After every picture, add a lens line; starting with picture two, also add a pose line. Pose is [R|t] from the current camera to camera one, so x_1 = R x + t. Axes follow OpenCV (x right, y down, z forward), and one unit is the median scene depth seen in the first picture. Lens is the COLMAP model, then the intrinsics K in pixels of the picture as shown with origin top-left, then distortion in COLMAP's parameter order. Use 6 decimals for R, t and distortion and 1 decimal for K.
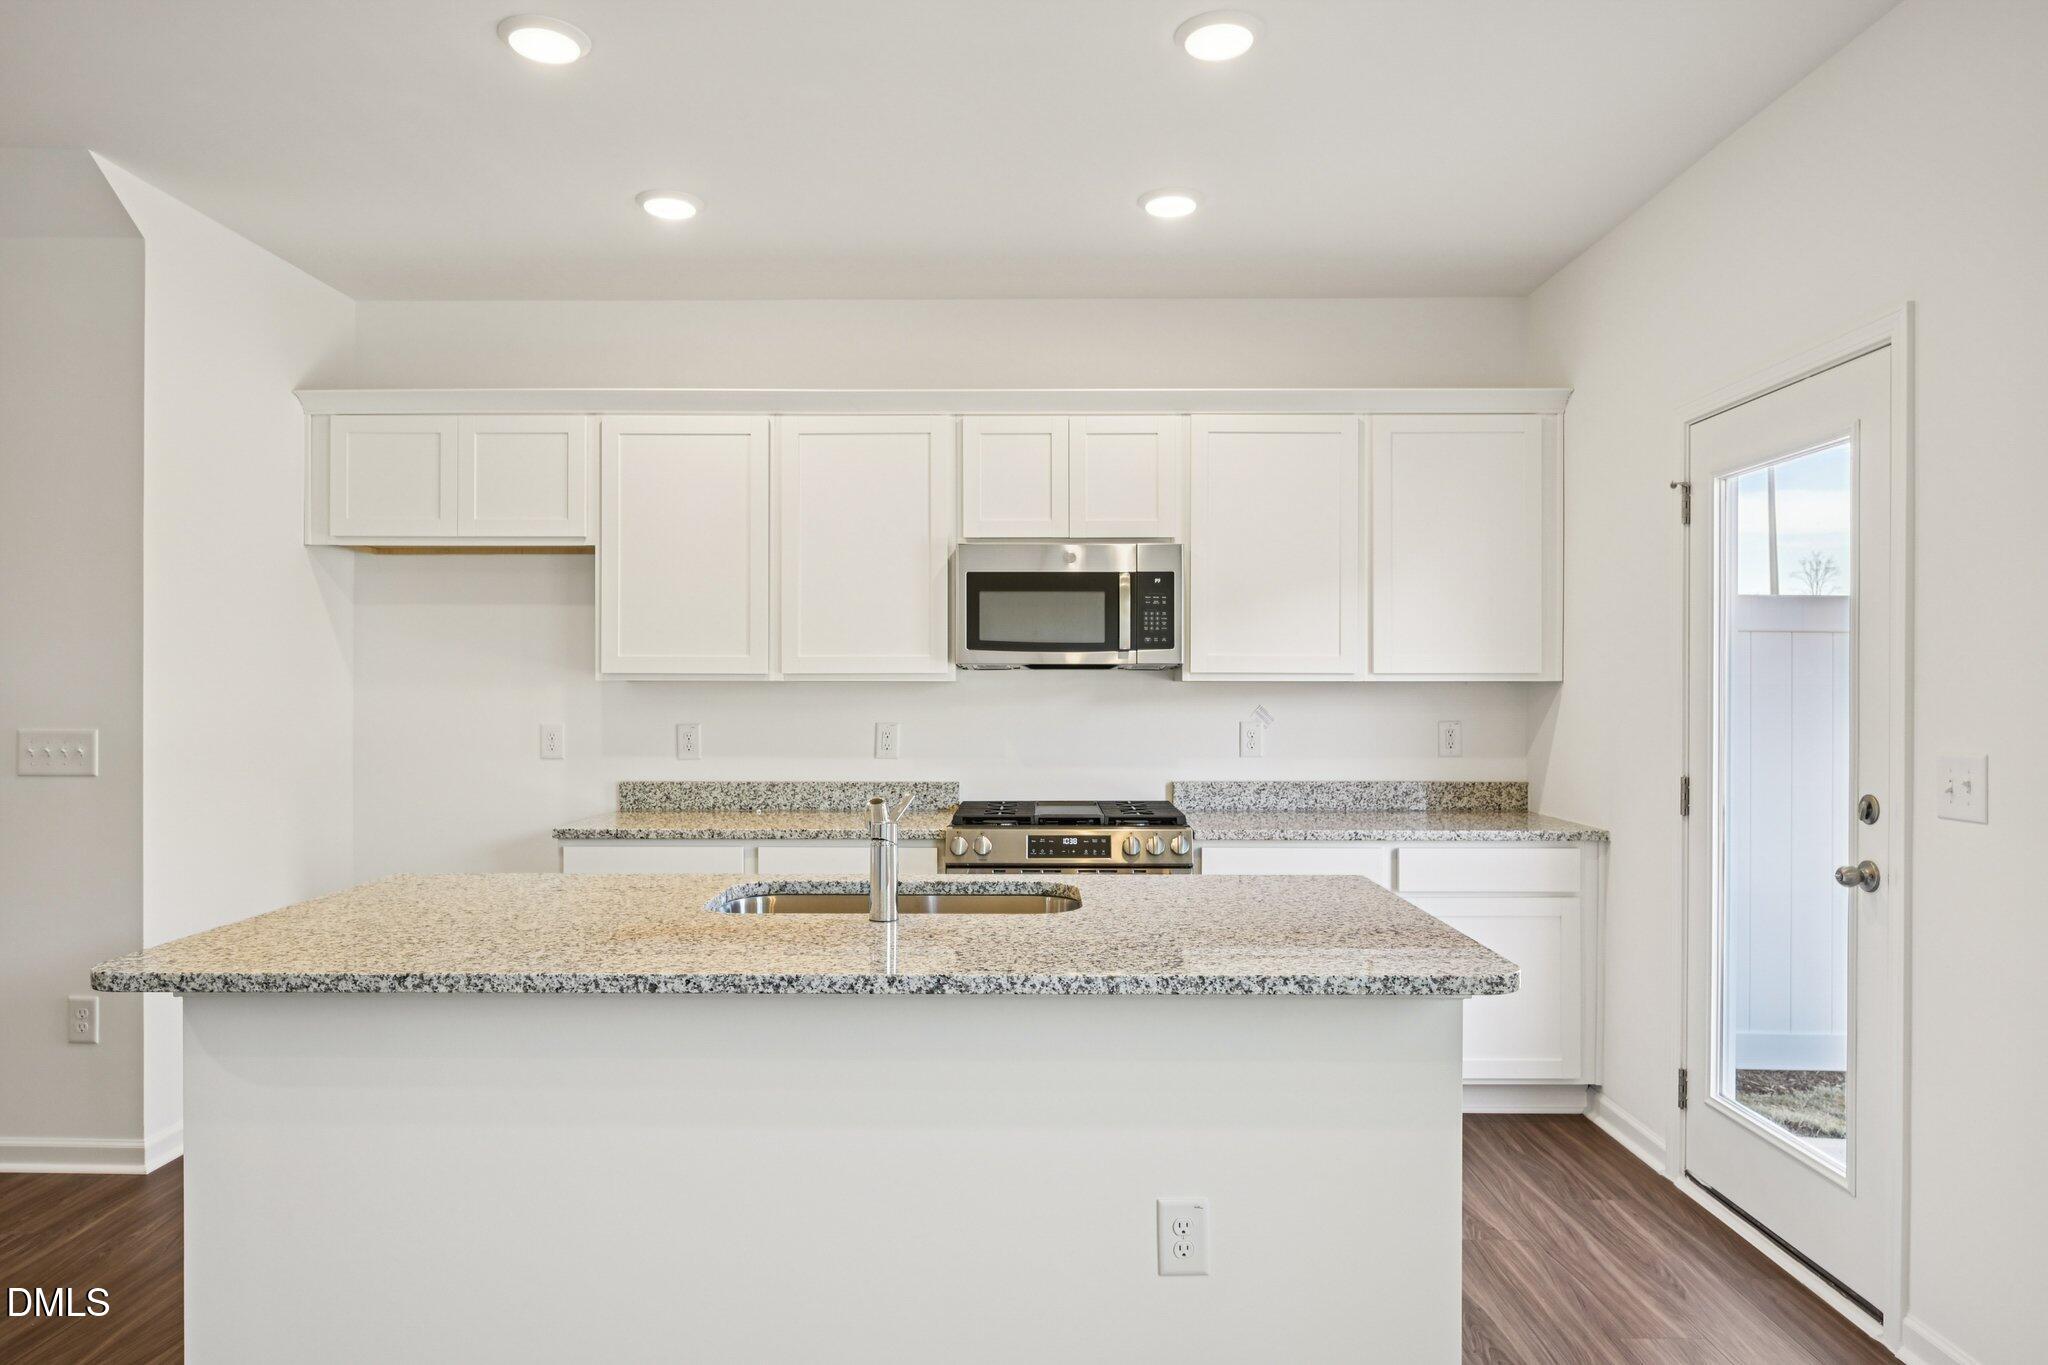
lens RADIAL K [[1250.8, 0, 1029.0], [0, 1250.8, 677.1], [0, 0, 1]] dist [-0.001969, -0.000438]
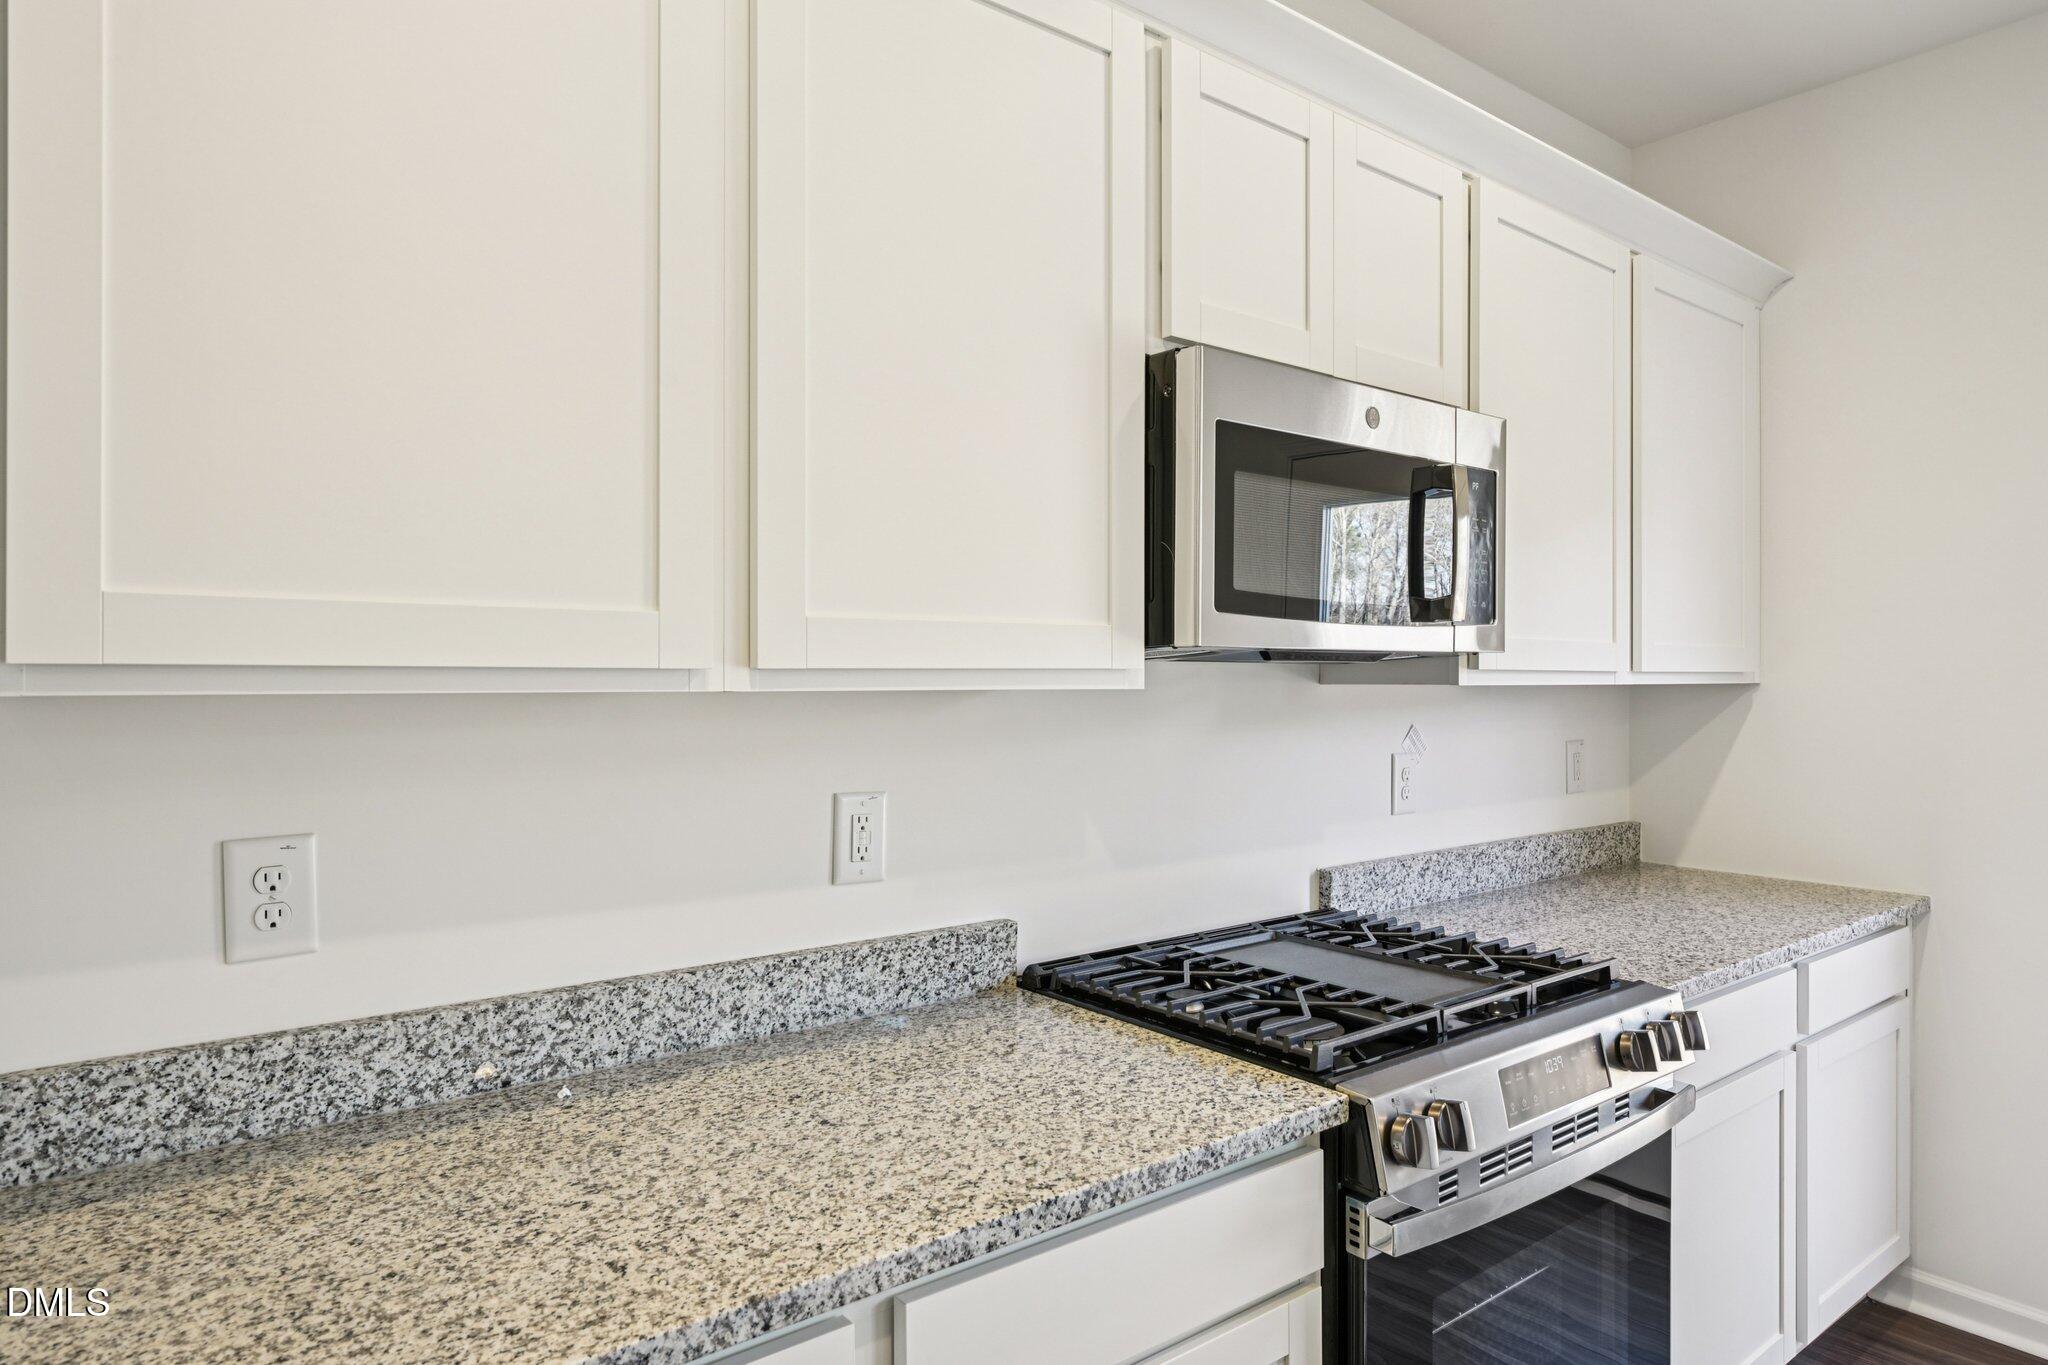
lens RADIAL K [[1206.5, 0, 1034.9], [0, 1206.5, 671.2], [0, 0, 1]] dist [-0.001794, -0.000875]
pose [[0.777551, 0.003704, 0.628809, -0.313211], [-0.009737, 0.999934, 0.006150, -0.004633], [-0.628745, -0.010905, 0.777535, 0.673754]]
